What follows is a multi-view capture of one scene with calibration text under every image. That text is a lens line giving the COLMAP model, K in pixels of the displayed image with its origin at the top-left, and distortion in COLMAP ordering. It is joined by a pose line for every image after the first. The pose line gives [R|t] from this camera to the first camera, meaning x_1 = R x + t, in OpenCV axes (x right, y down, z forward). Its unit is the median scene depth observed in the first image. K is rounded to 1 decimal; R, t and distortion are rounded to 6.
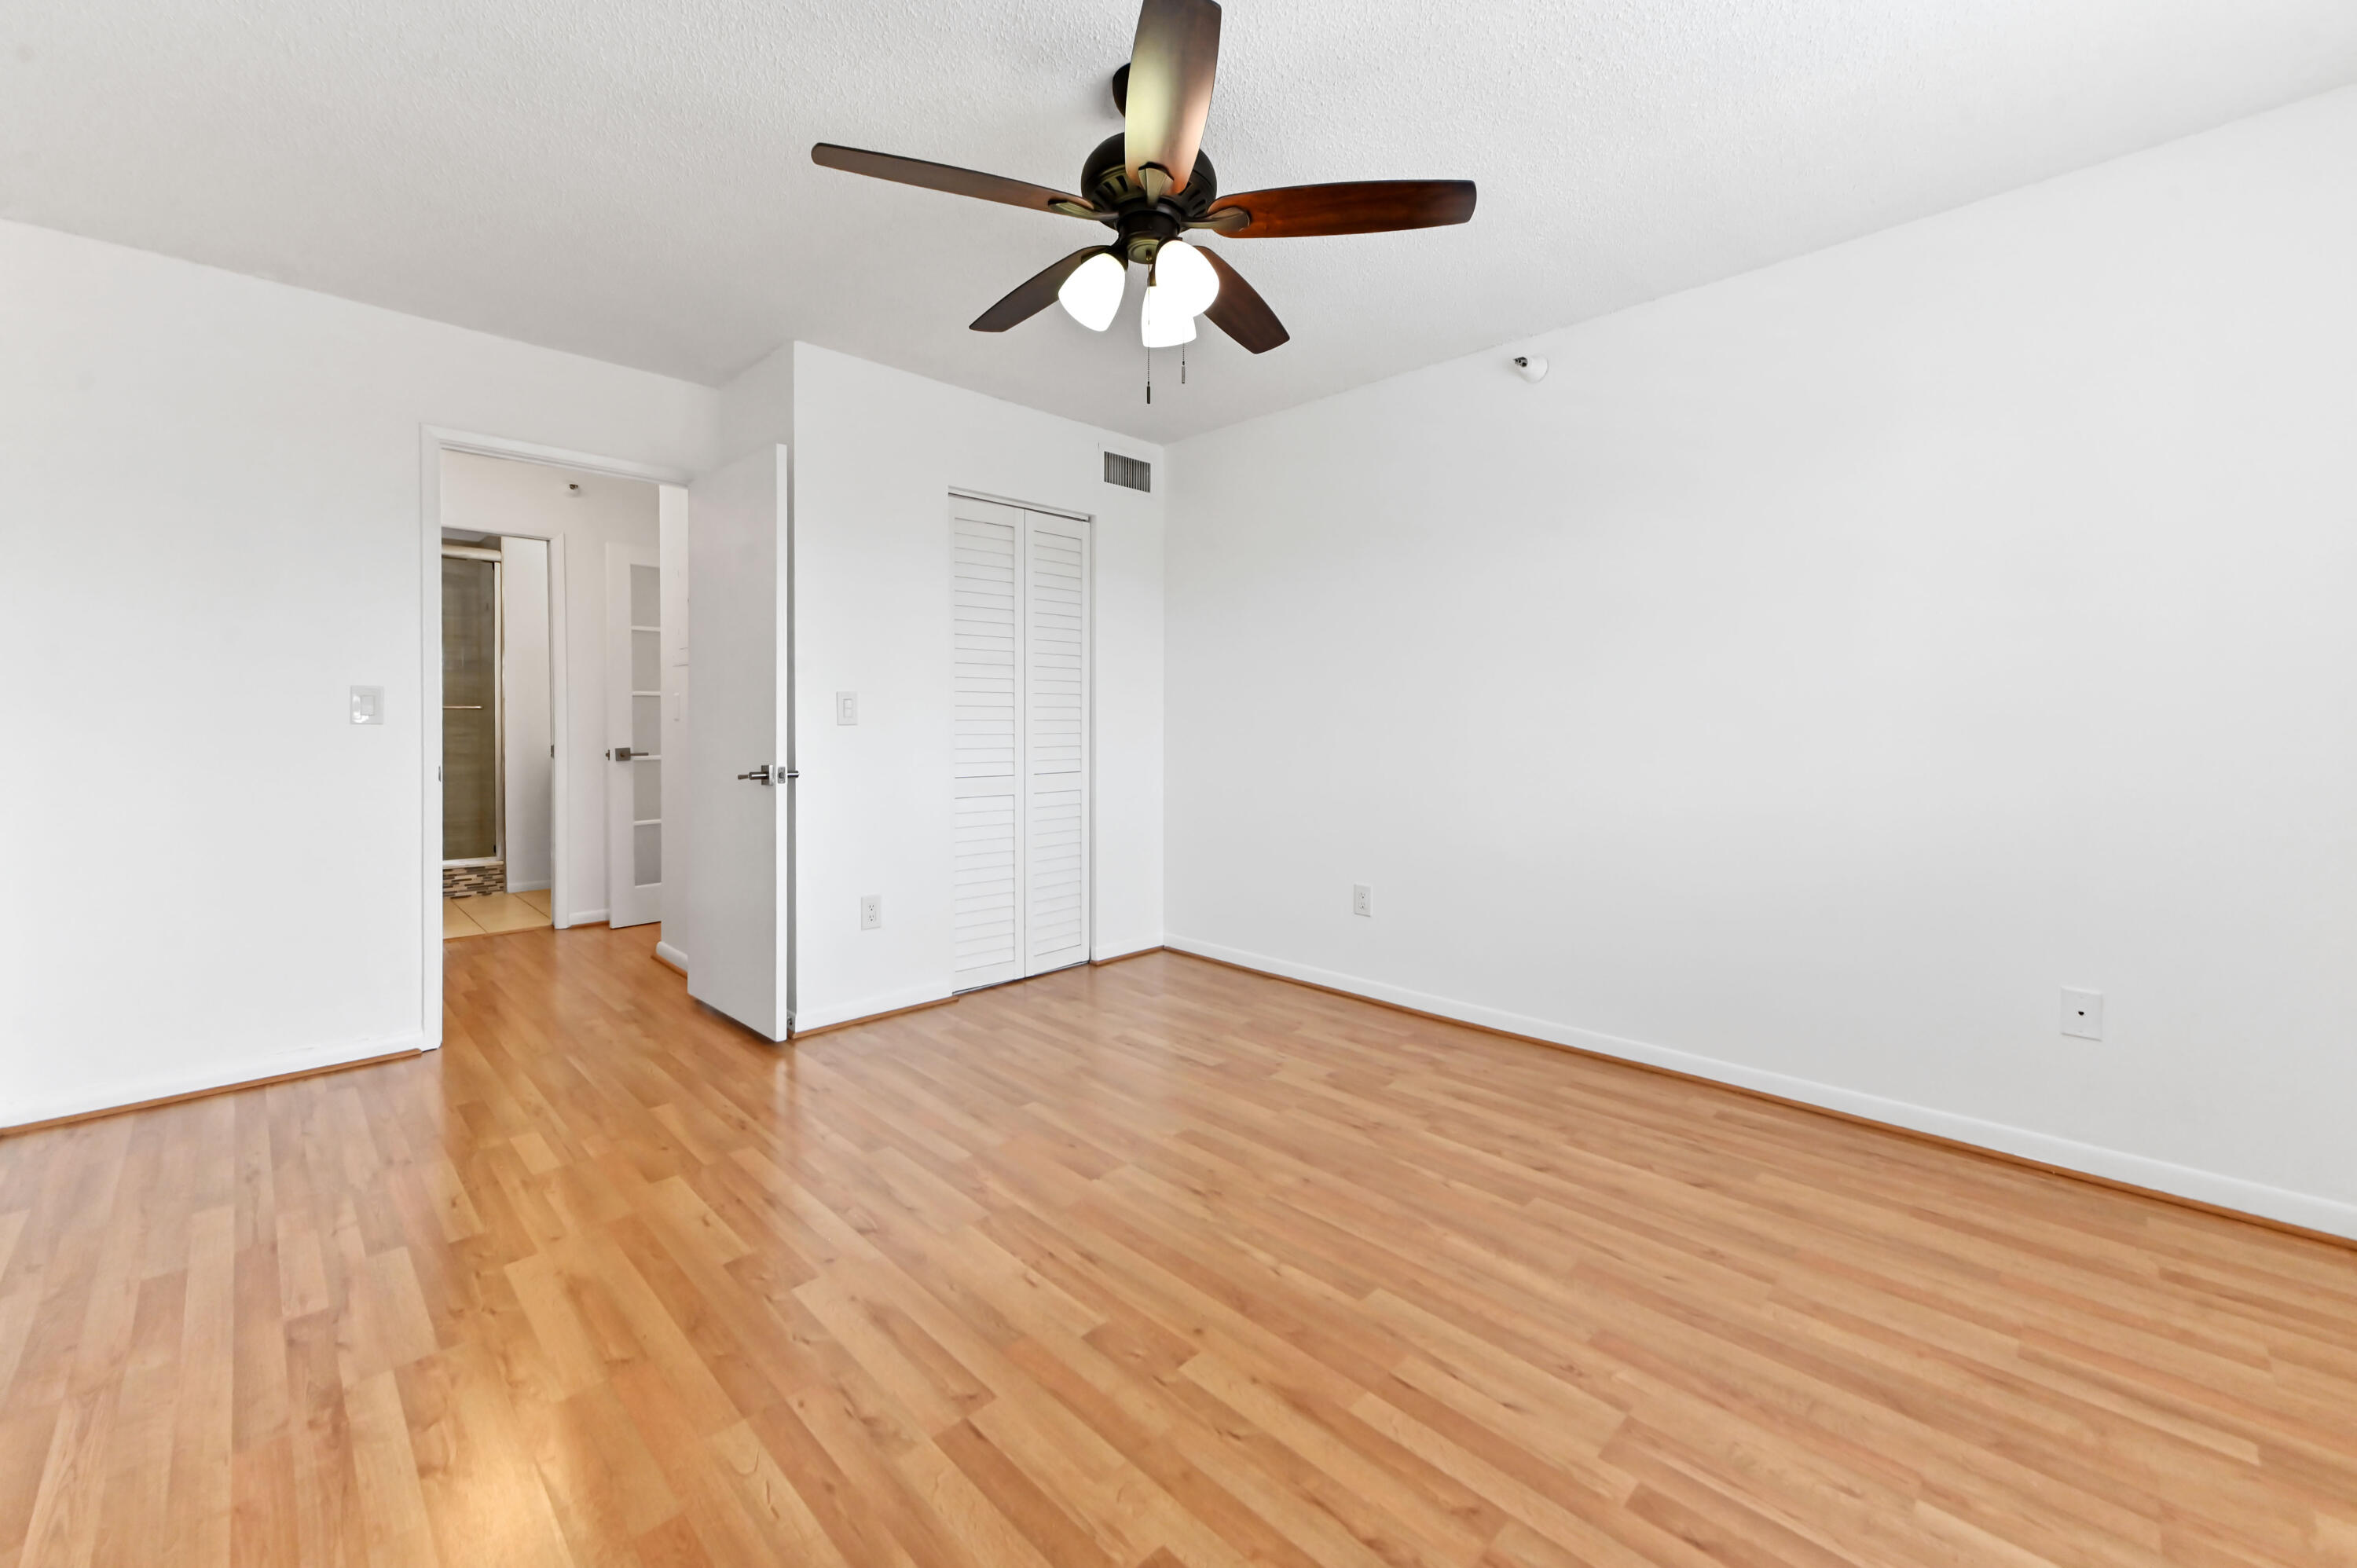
lens RADIAL K [[961.2, 0, 1181.3], [0, 961.2, 719.2], [0, 0, 1]] dist [0.013116, 0.000035]
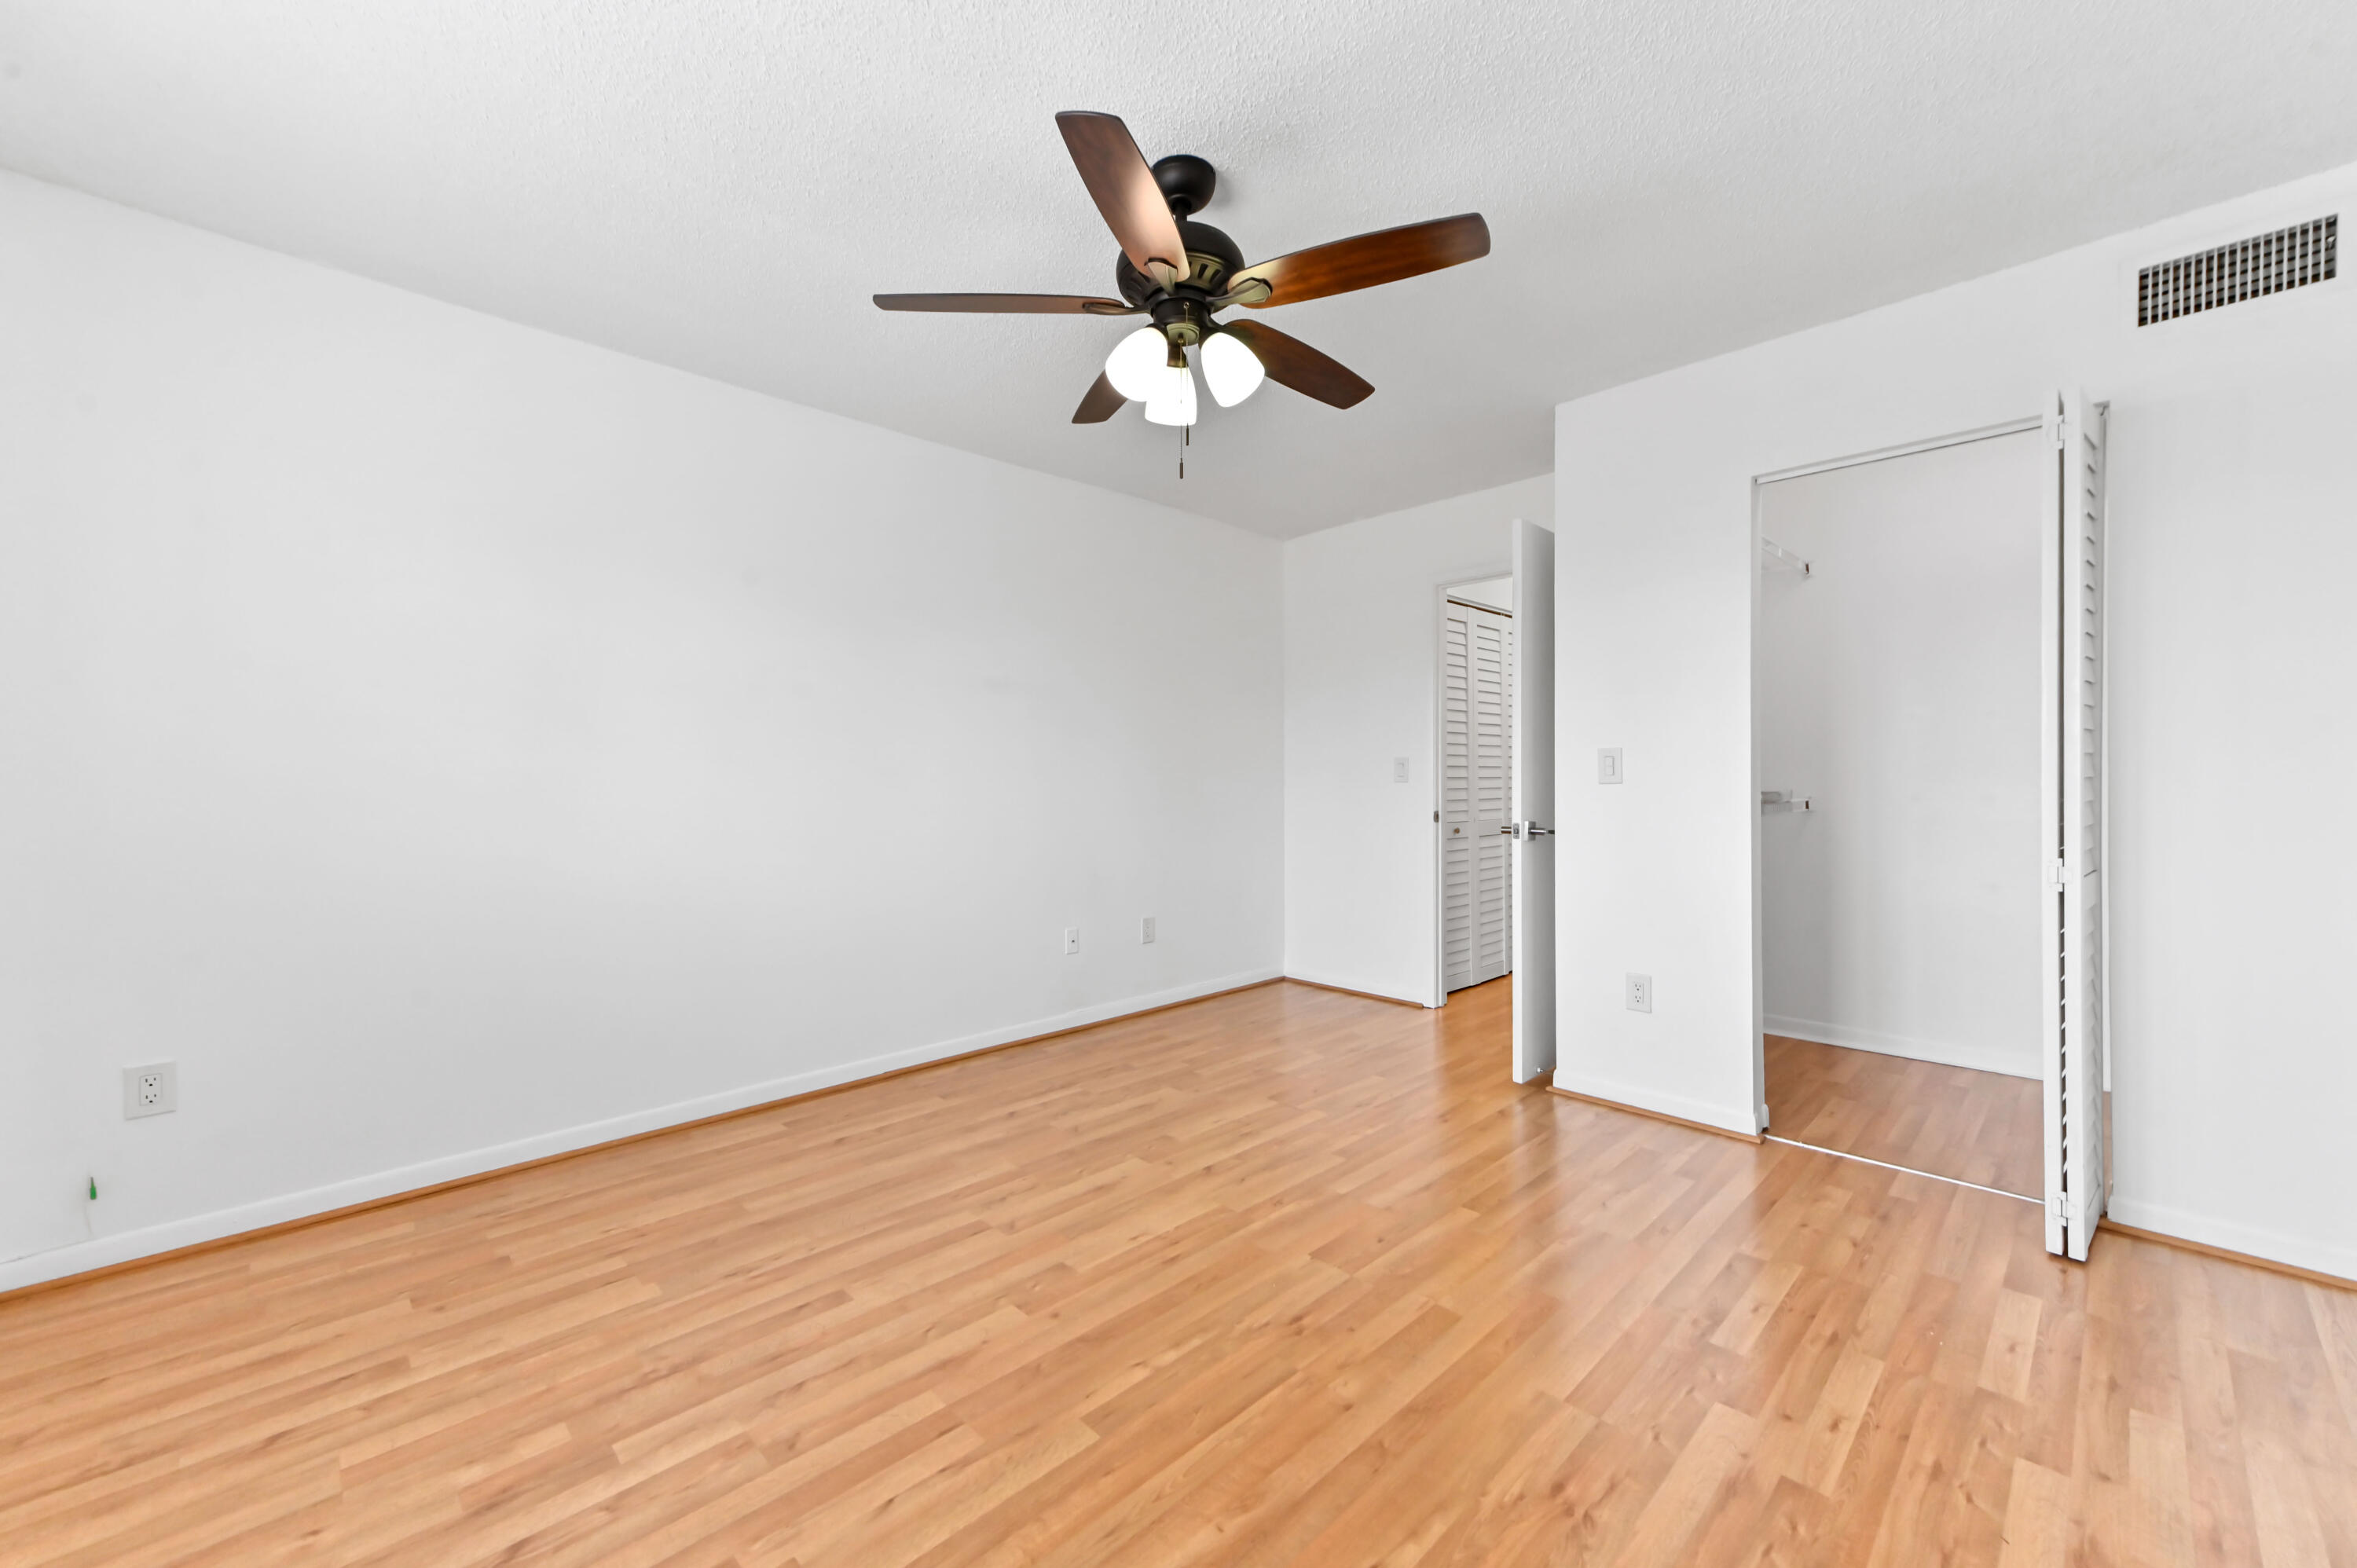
lens RADIAL K [[895.2, 0, 1184.1], [0, 895.2, 785.7], [0, 0, 1]] dist [0.009818, -0.000123]
pose [[-0.009764, 0.005954, -0.999935, 0.866539], [0.004899, 0.999971, 0.005906, -0.014427], [0.999940, -0.004841, -0.009793, 0.915214]]
